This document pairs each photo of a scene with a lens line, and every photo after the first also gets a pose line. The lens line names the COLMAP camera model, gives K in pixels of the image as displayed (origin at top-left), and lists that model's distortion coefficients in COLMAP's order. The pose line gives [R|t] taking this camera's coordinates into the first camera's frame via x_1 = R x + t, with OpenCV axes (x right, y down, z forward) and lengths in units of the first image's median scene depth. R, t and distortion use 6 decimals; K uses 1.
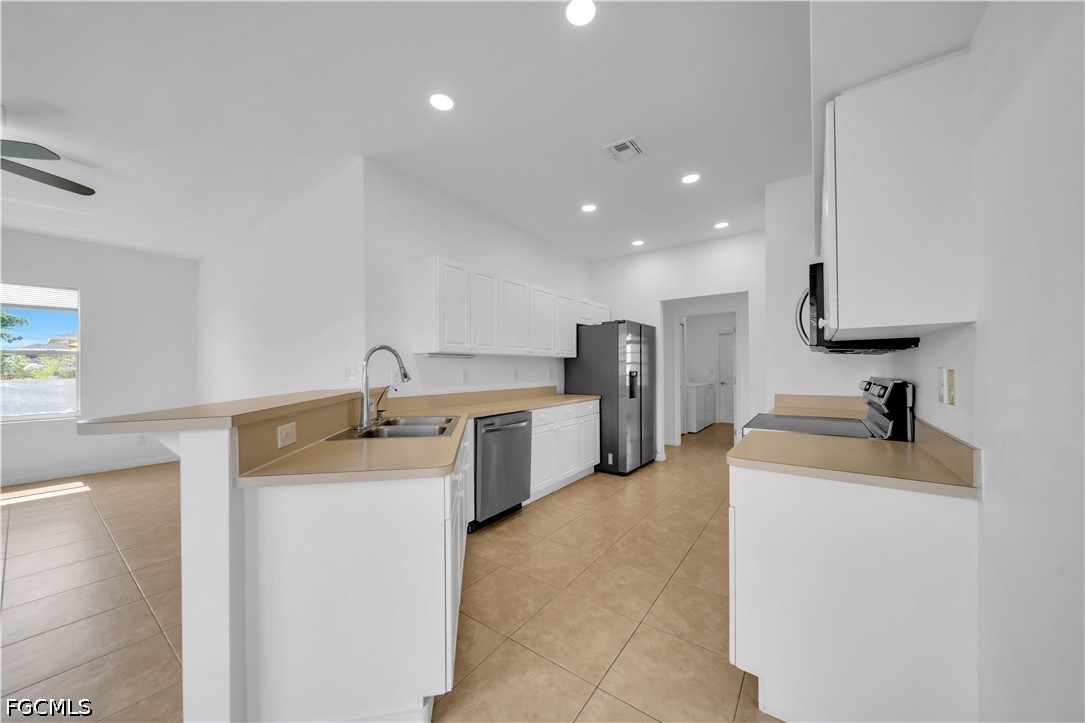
lens RADIAL K [[374.5, 0, 546.4], [0, 374.5, 368.6], [0, 0, 1]] dist [0.000843, -0.001572]
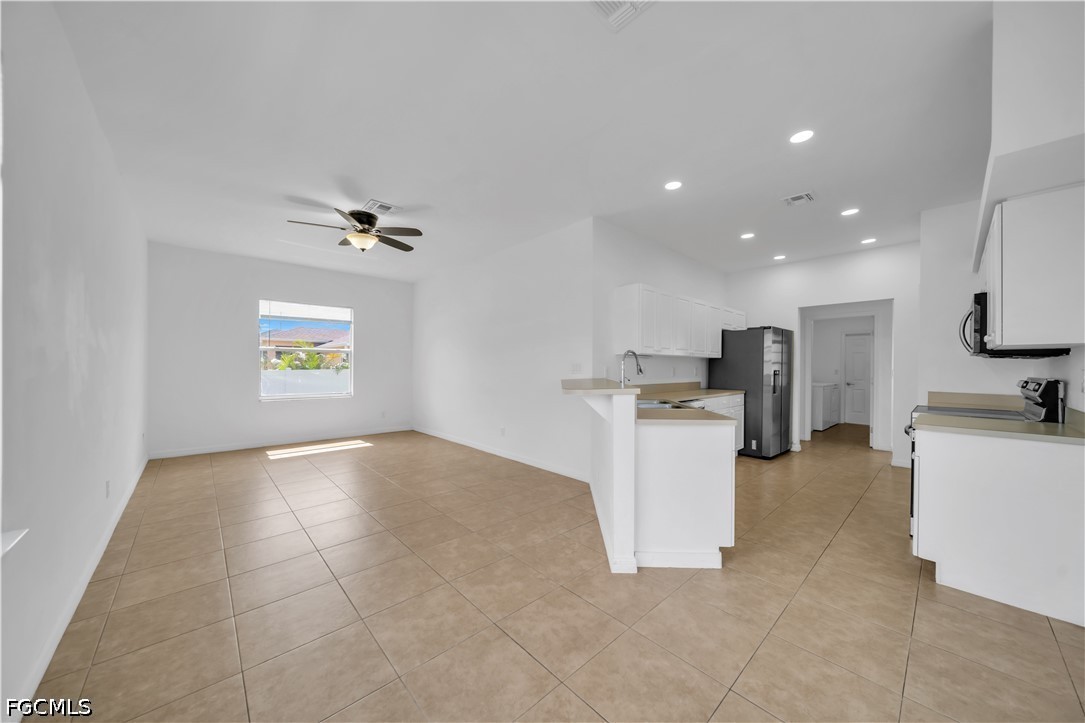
lens RADIAL K [[374.5, 0, 546.4], [0, 374.5, 368.6], [0, 0, 1]] dist [0.000843, -0.001572]
pose [[0.979300, 0.014153, -0.201921, -0.277140], [-0.013023, 0.999891, 0.006924, 0.003449], [0.201997, -0.004151, 0.979377, -0.330631]]
